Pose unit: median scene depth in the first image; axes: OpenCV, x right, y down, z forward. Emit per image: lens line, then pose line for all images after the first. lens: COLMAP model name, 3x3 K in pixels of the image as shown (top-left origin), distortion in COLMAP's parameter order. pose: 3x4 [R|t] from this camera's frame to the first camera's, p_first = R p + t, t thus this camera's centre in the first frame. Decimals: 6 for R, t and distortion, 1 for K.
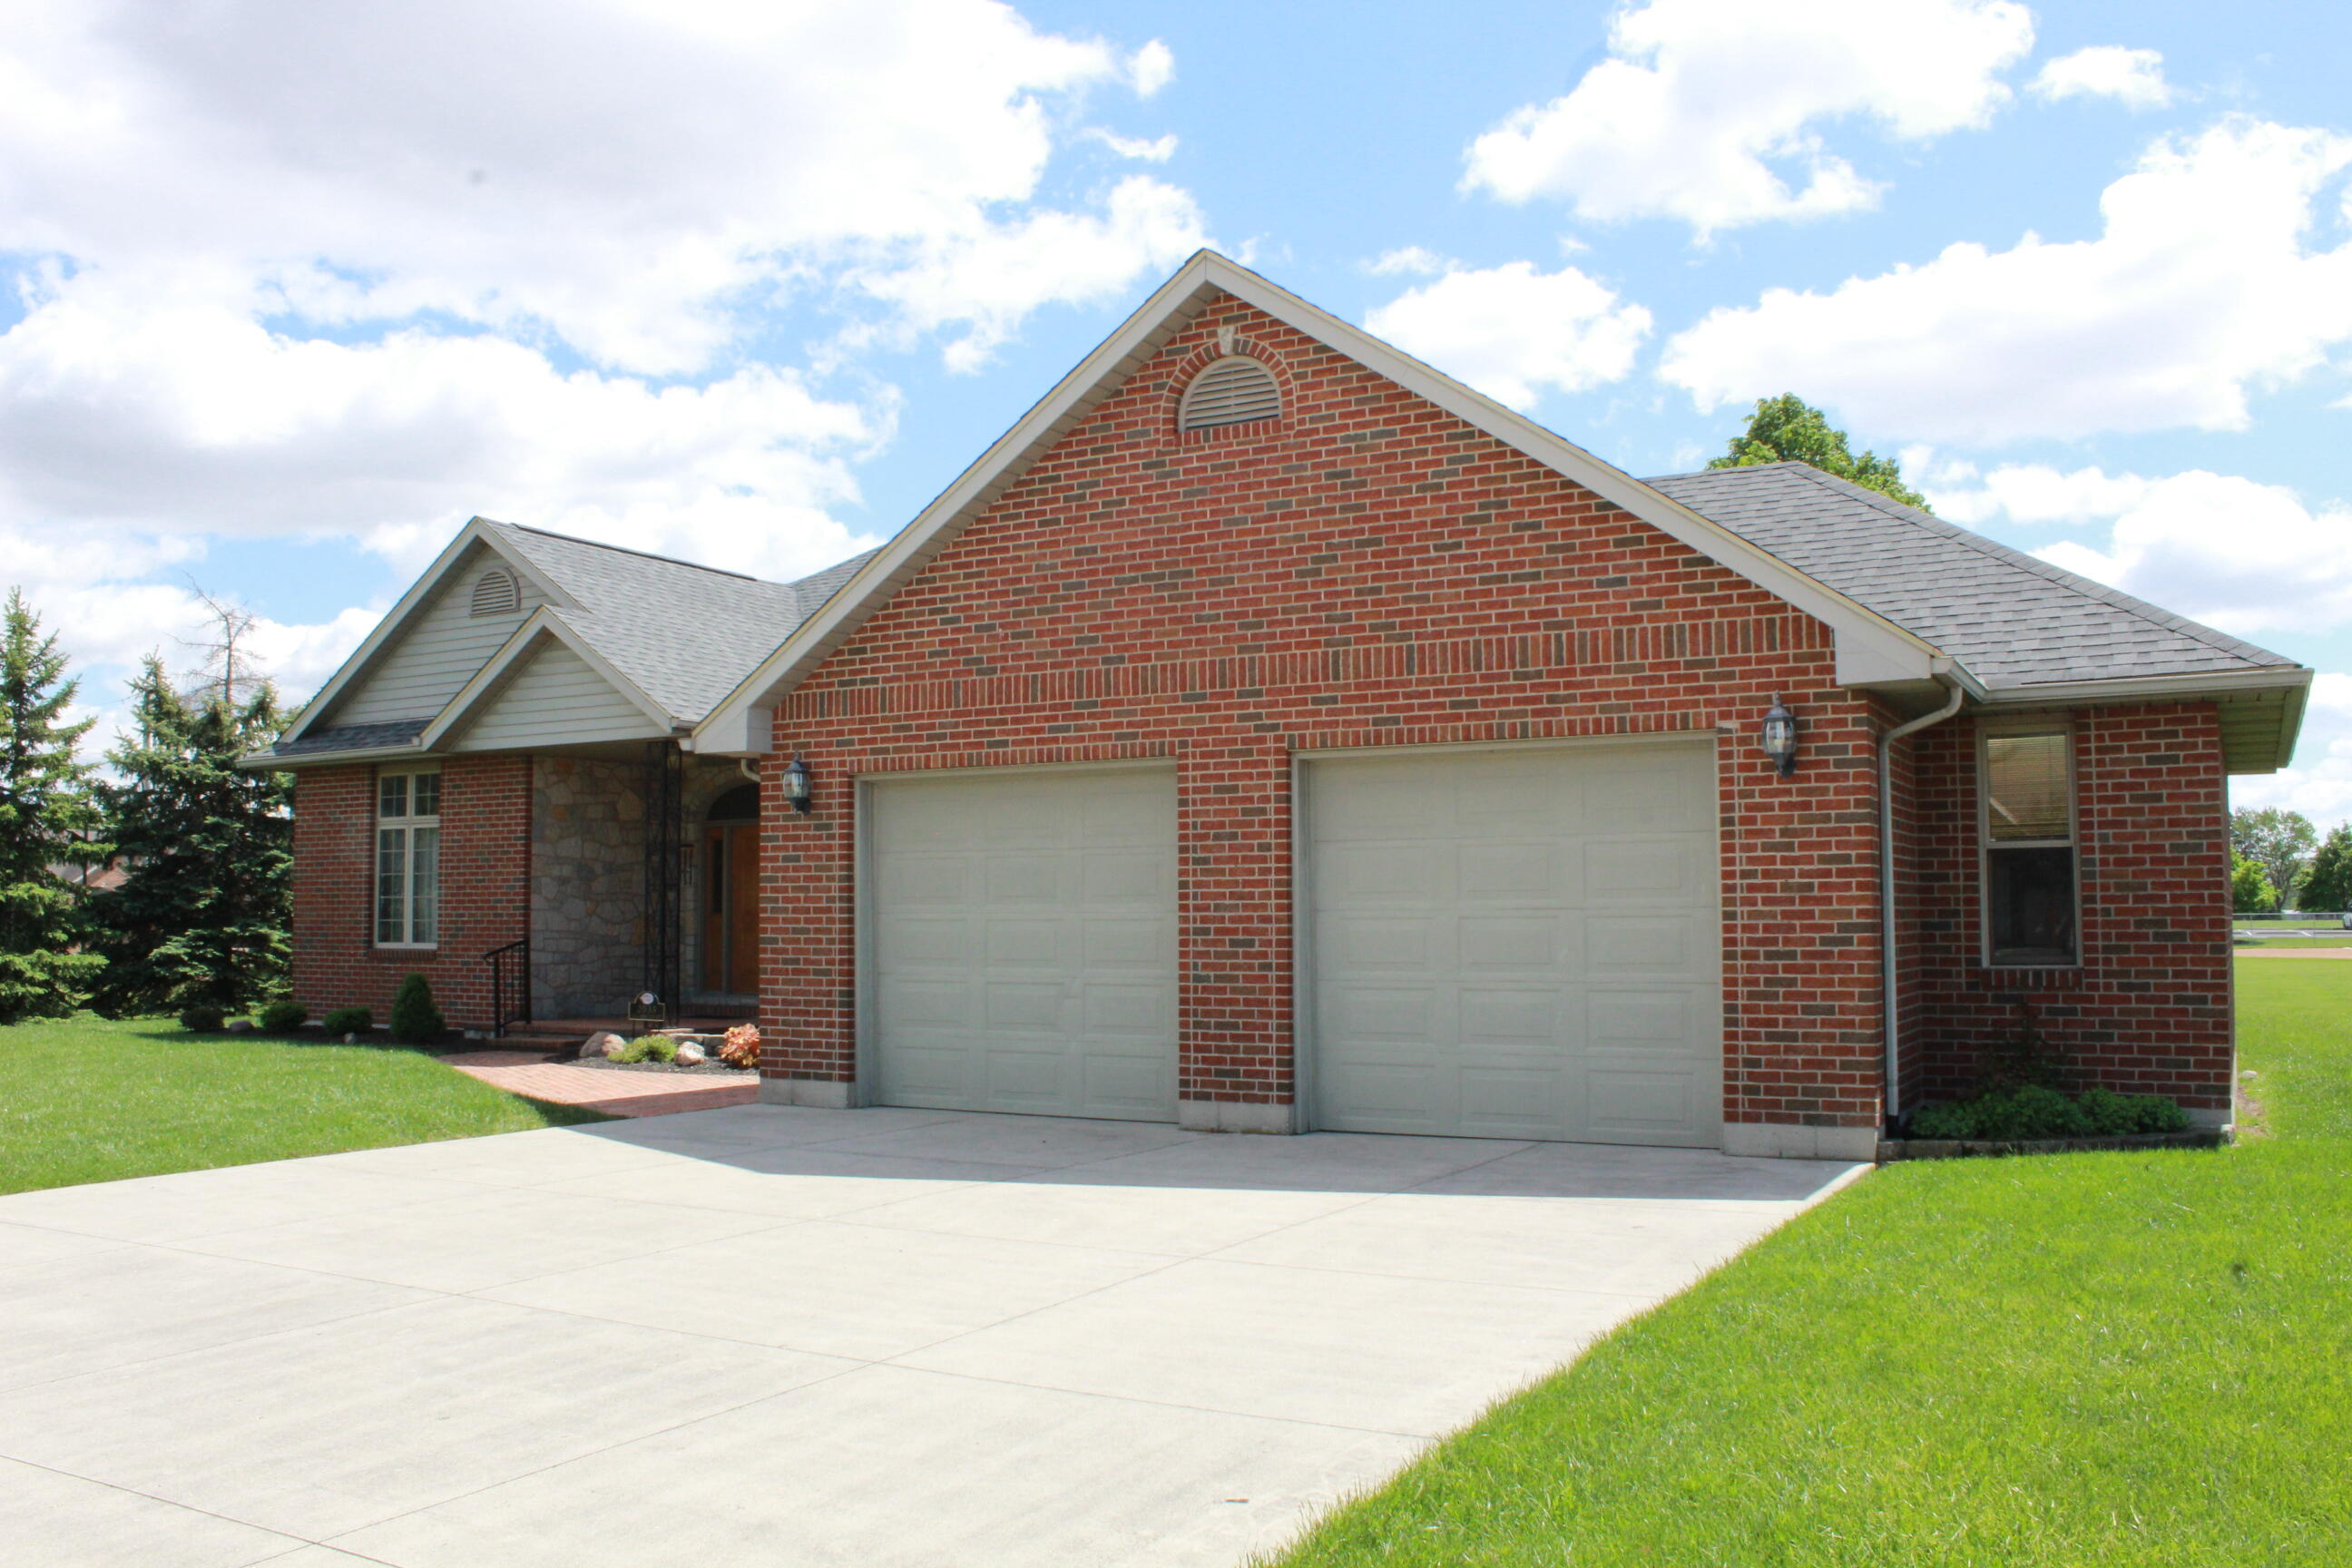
lens RADIAL K [[1944.1, 0, 1162.8], [0, 1944.1, 784.2], [0, 0, 1]] dist [-0.166221, 0.142837]
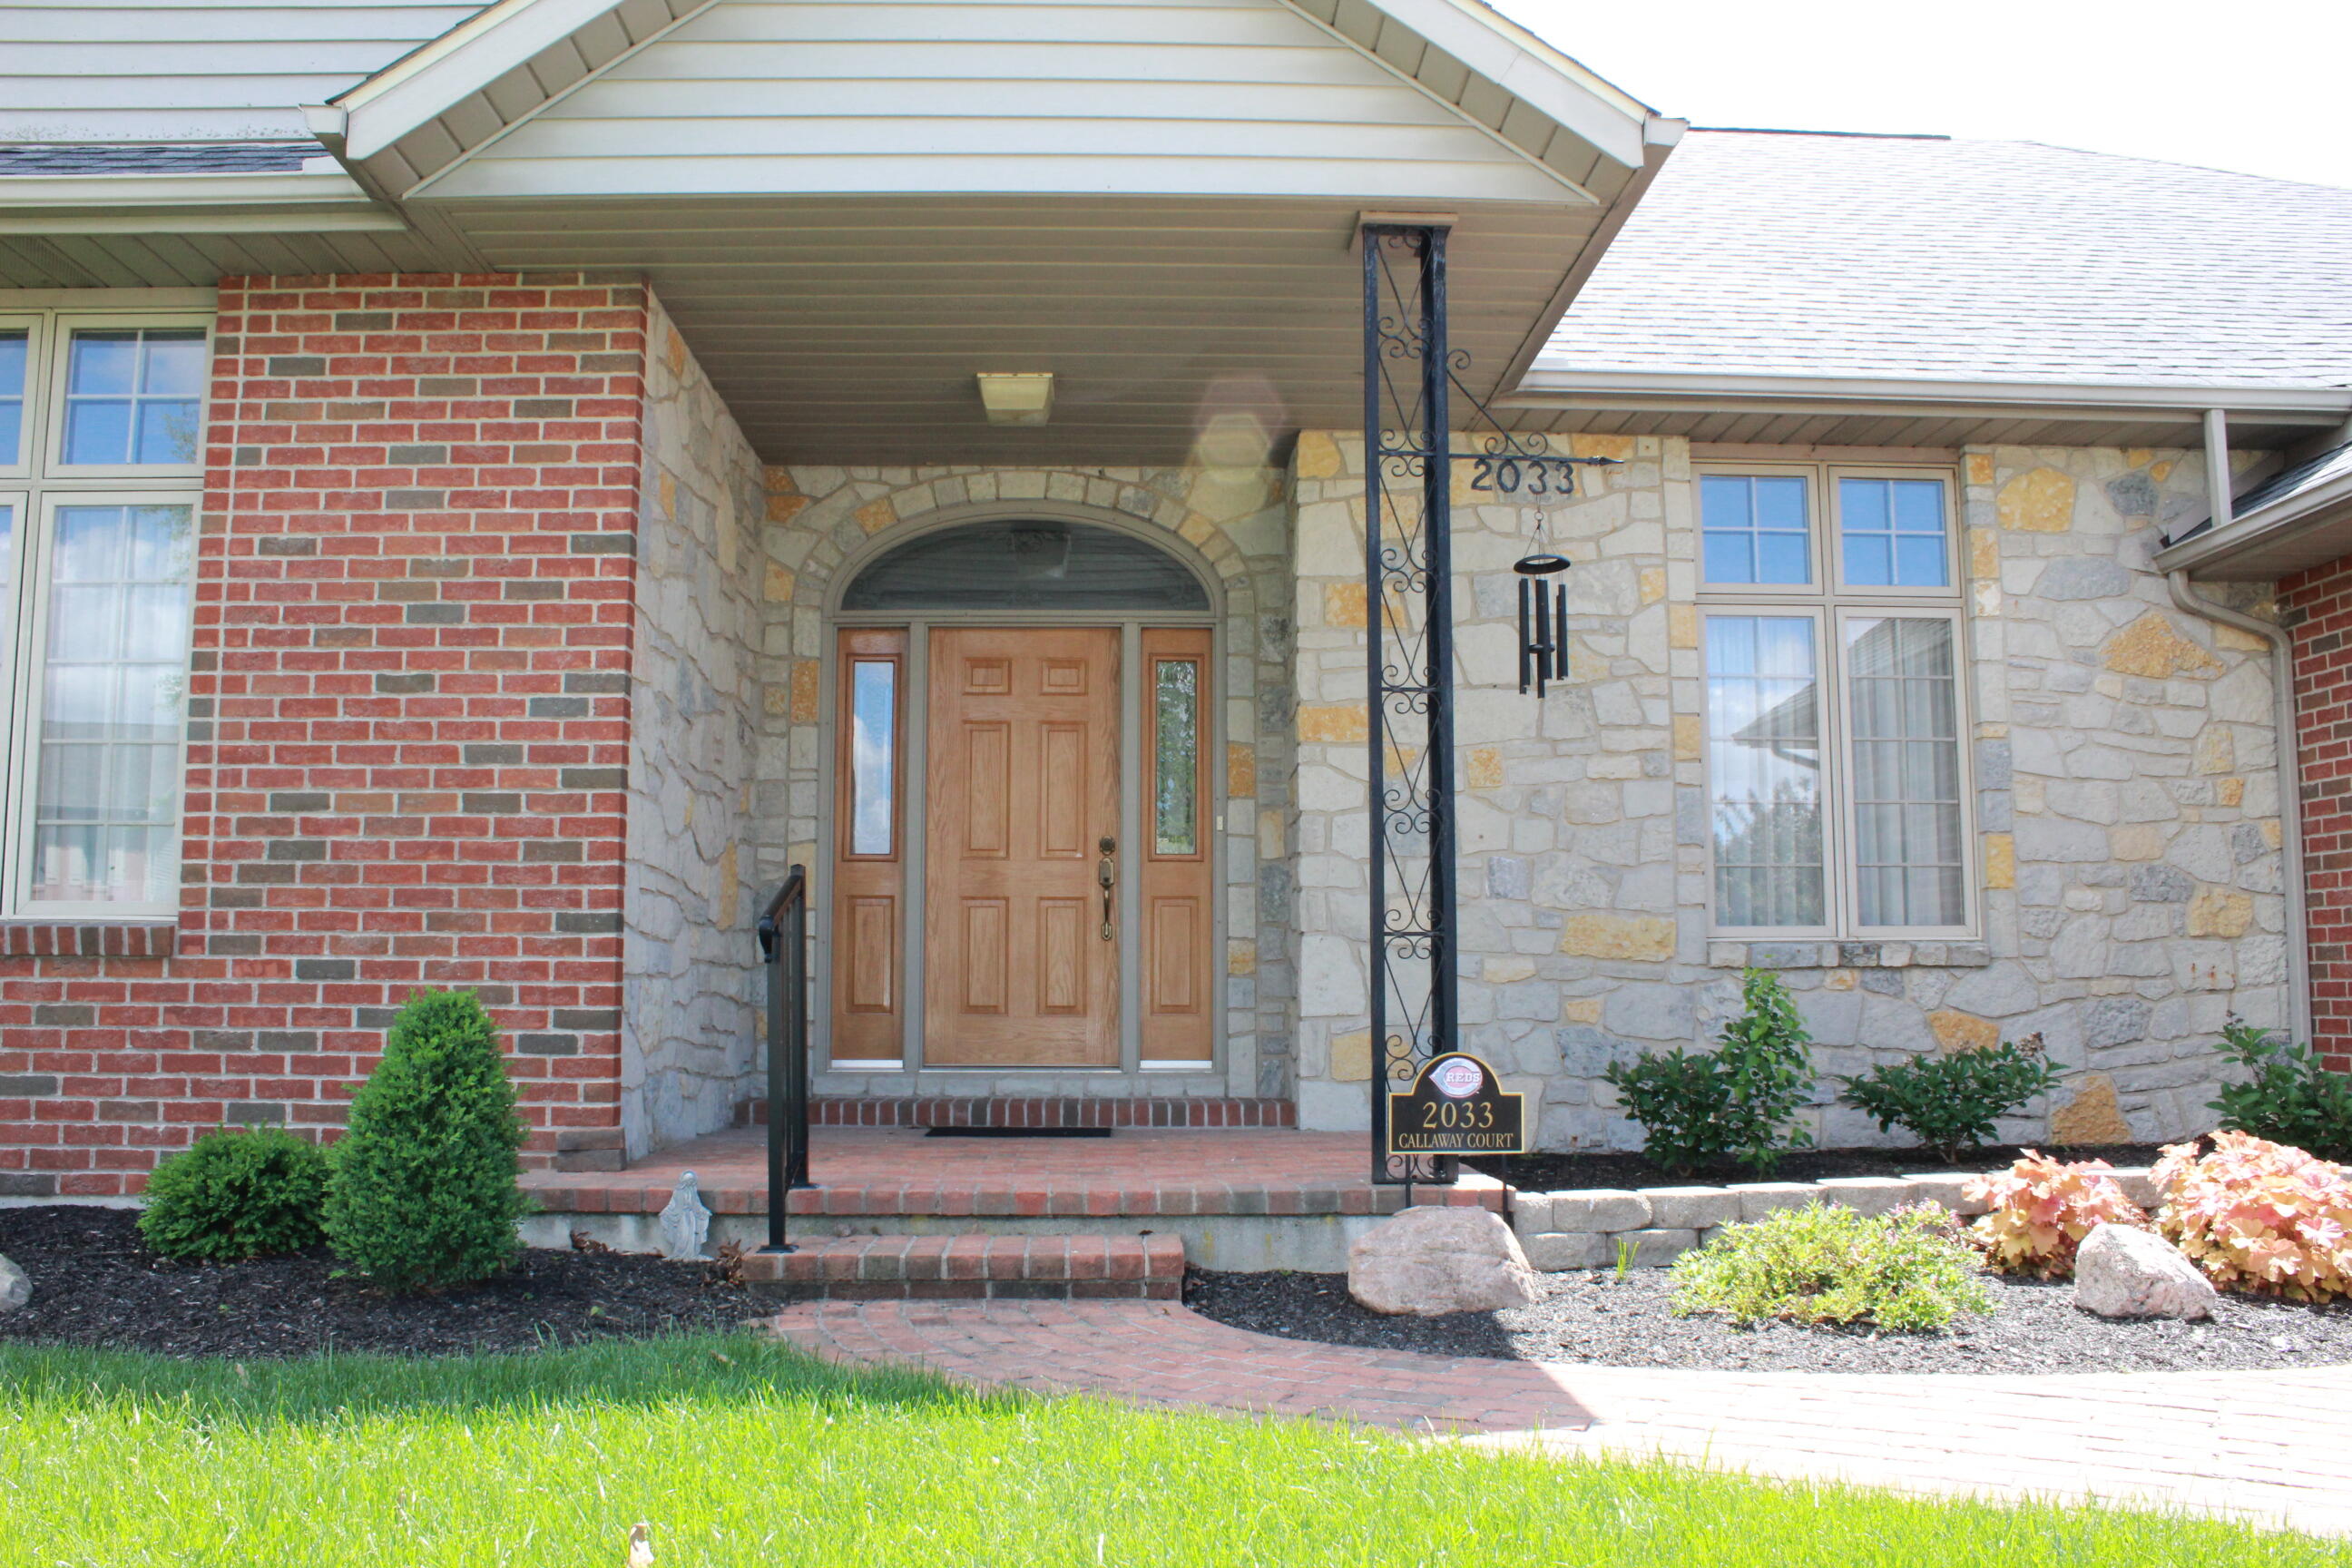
lens RADIAL K [[1944.1, 0, 1157.7], [0, 1944.1, 795.9], [0, 0, 1]] dist [-0.166221, 0.142837]
pose [[0.855685, 0.061837, 0.513789, -0.610109], [-0.042841, 0.997892, -0.048753, 0.114981], [-0.515720, 0.019706, 0.856530, 1.041534]]
